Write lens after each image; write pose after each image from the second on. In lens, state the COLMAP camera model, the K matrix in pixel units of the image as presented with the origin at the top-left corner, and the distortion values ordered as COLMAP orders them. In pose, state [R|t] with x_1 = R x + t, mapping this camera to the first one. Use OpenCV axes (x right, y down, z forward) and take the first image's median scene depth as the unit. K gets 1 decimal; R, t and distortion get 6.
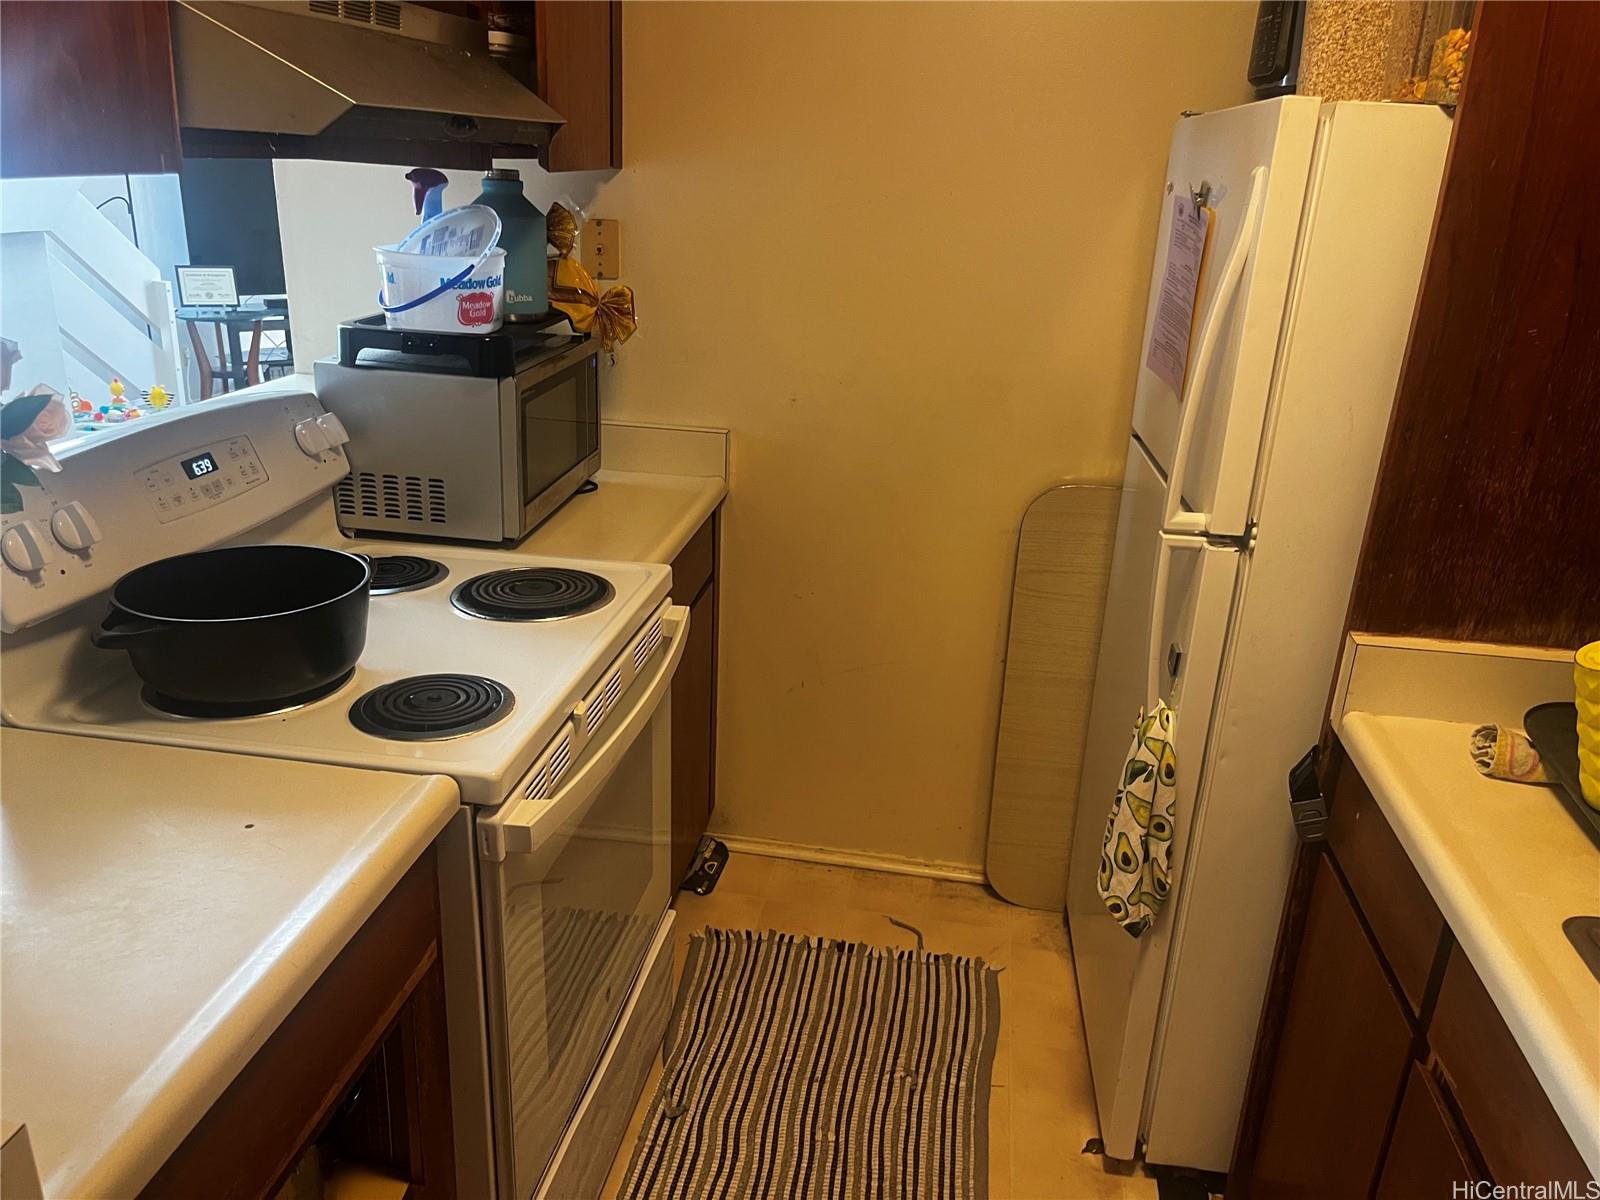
lens RADIAL K [[1230.3, 0, 796.0], [0, 1230.3, 612.0], [0, 0, 1]] dist [0.063835, -0.096134]
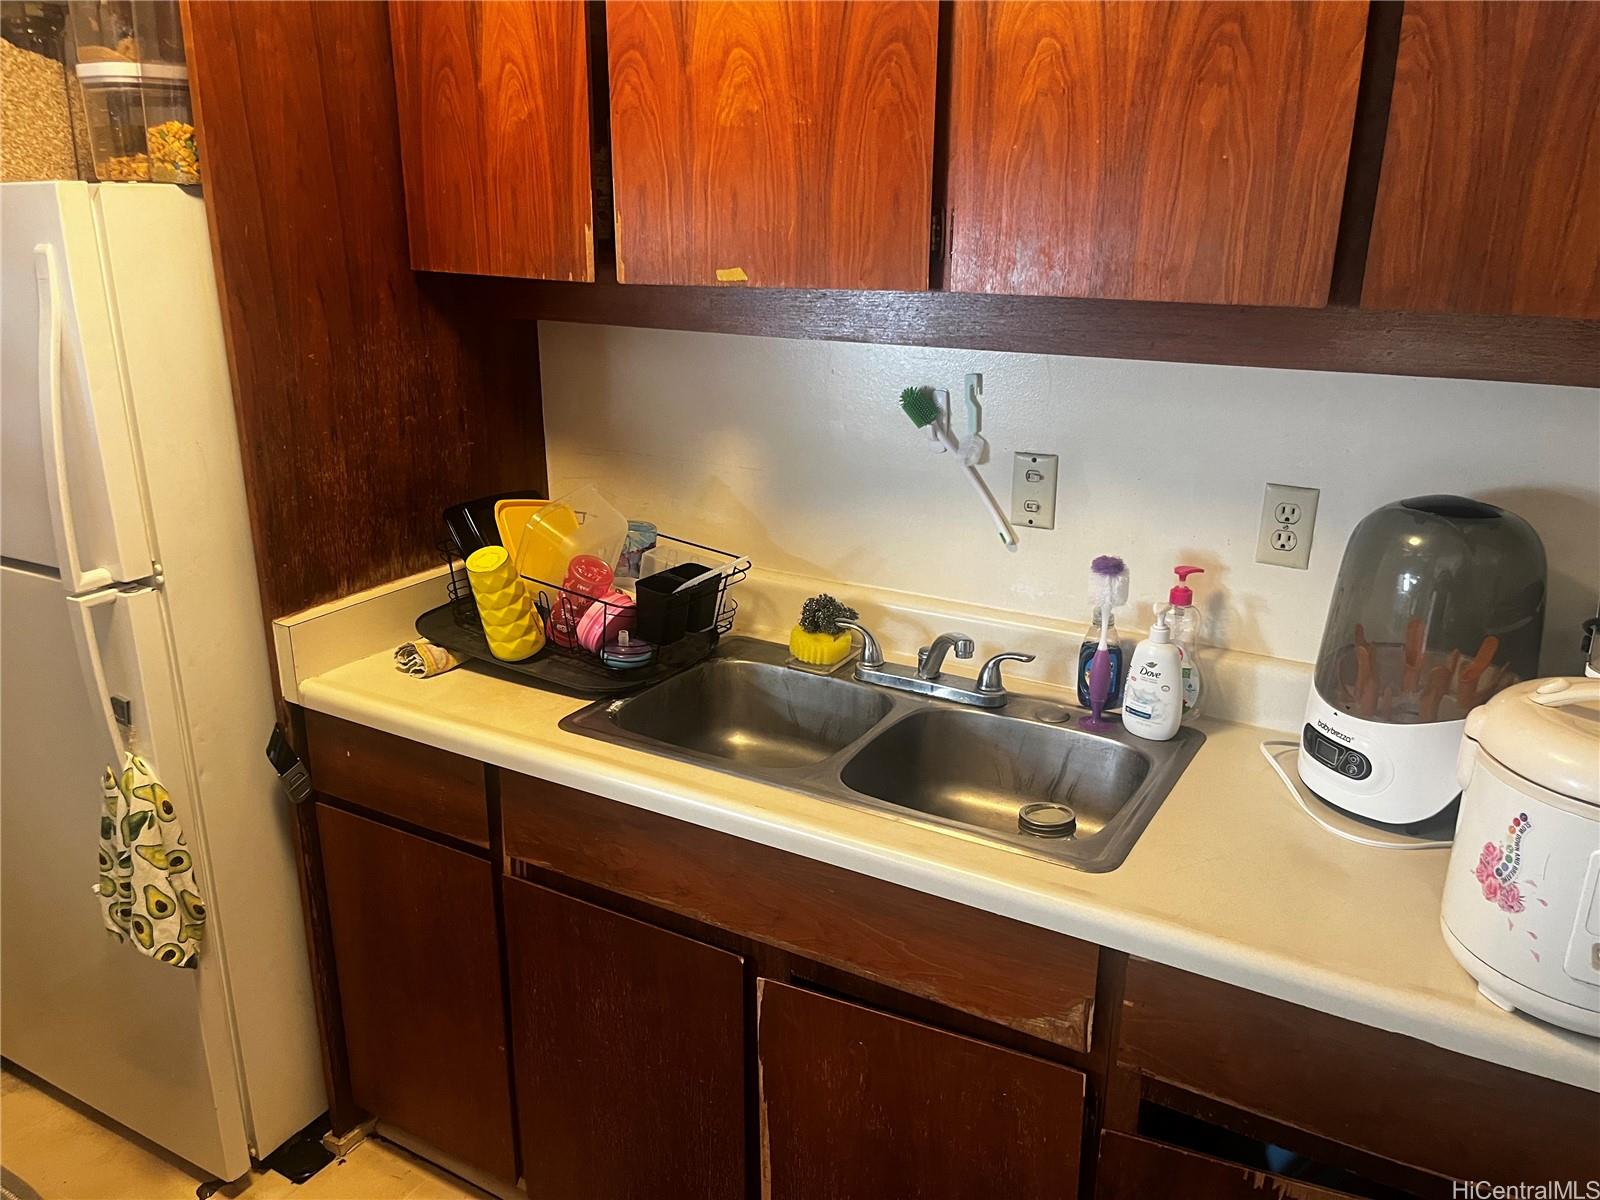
lens RADIAL K [[1230.3, 0, 796.0], [0, 1230.3, 612.0], [0, 0, 1]] dist [0.063835, -0.096134]
pose [[0.368150, -0.328157, 0.869930, -0.312946], [0.333976, 0.919872, 0.205659, -0.053861], [-0.867713, 0.214822, 0.448247, 0.023401]]
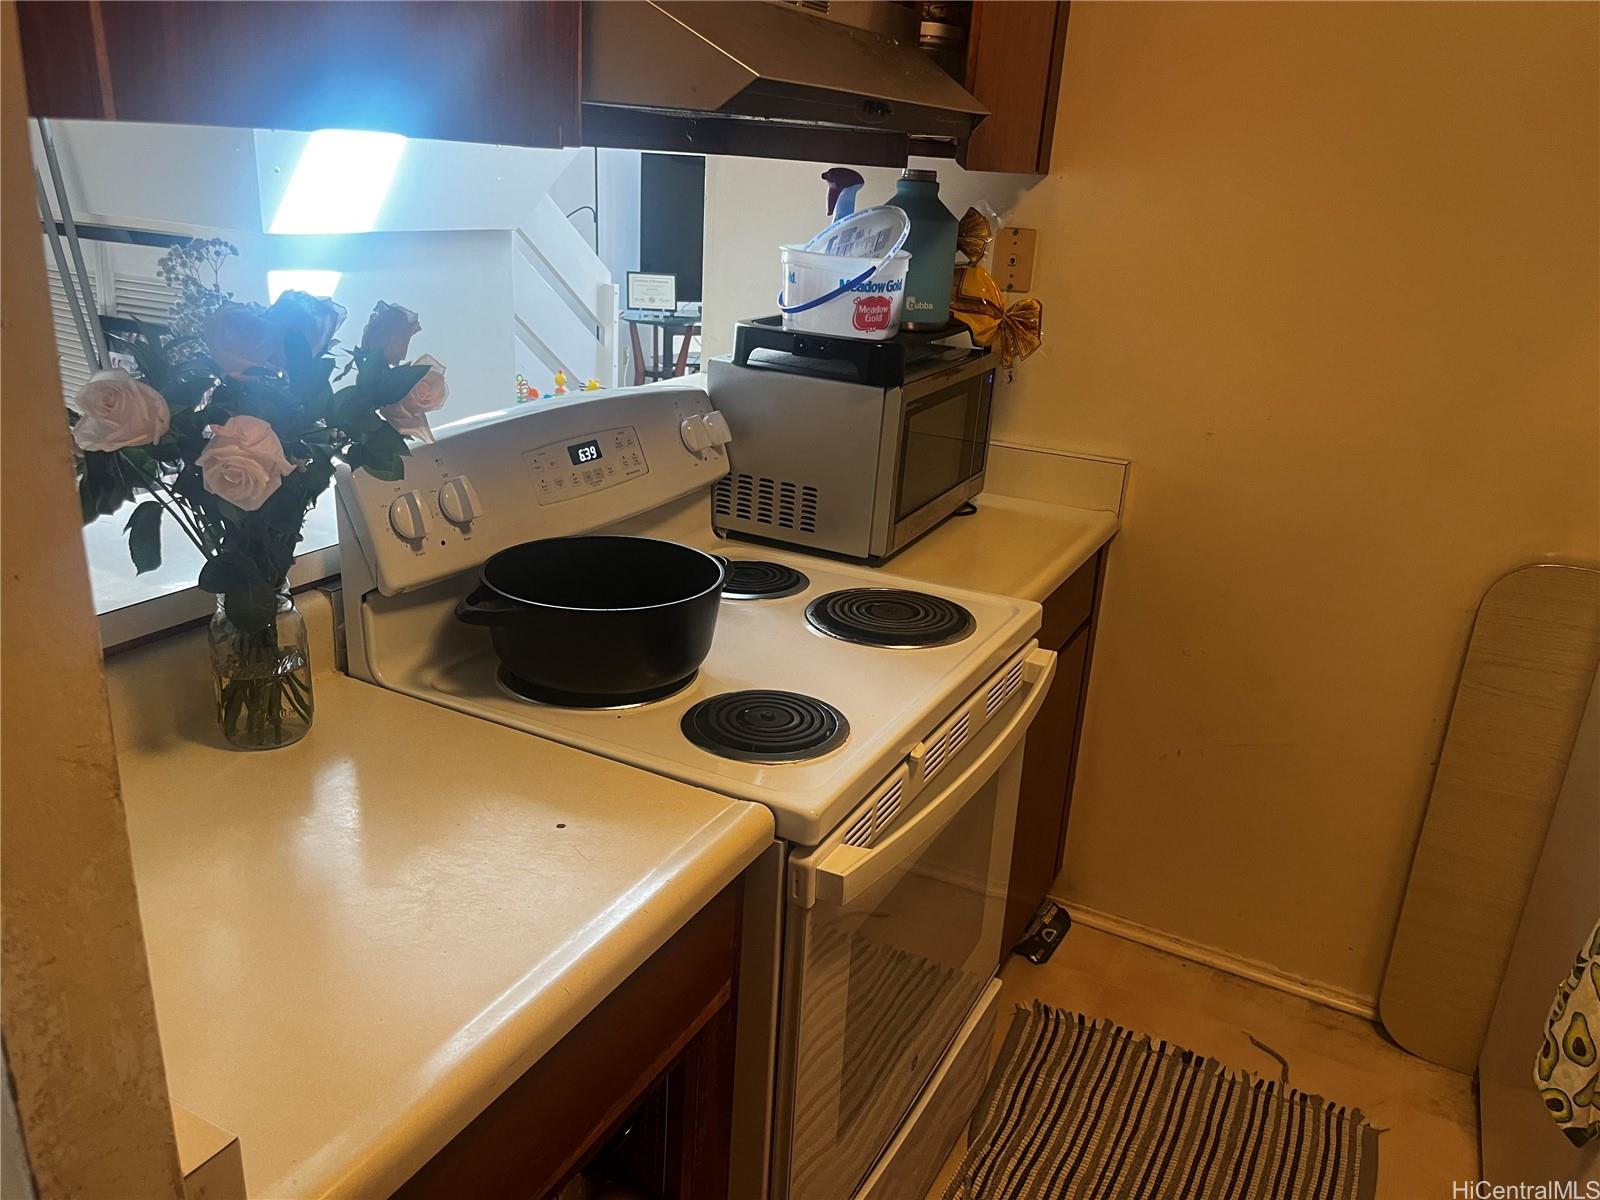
lens RADIAL K [[1230.3, 0, 796.0], [0, 1230.3, 612.0], [0, 0, 1]] dist [0.063835, -0.096134]
pose [[0.946385, 0.121425, -0.299352, -0.001152], [-0.127113, 0.991888, 0.000477, -0.009435], [0.296981, 0.037600, 0.954143, 0.082479]]
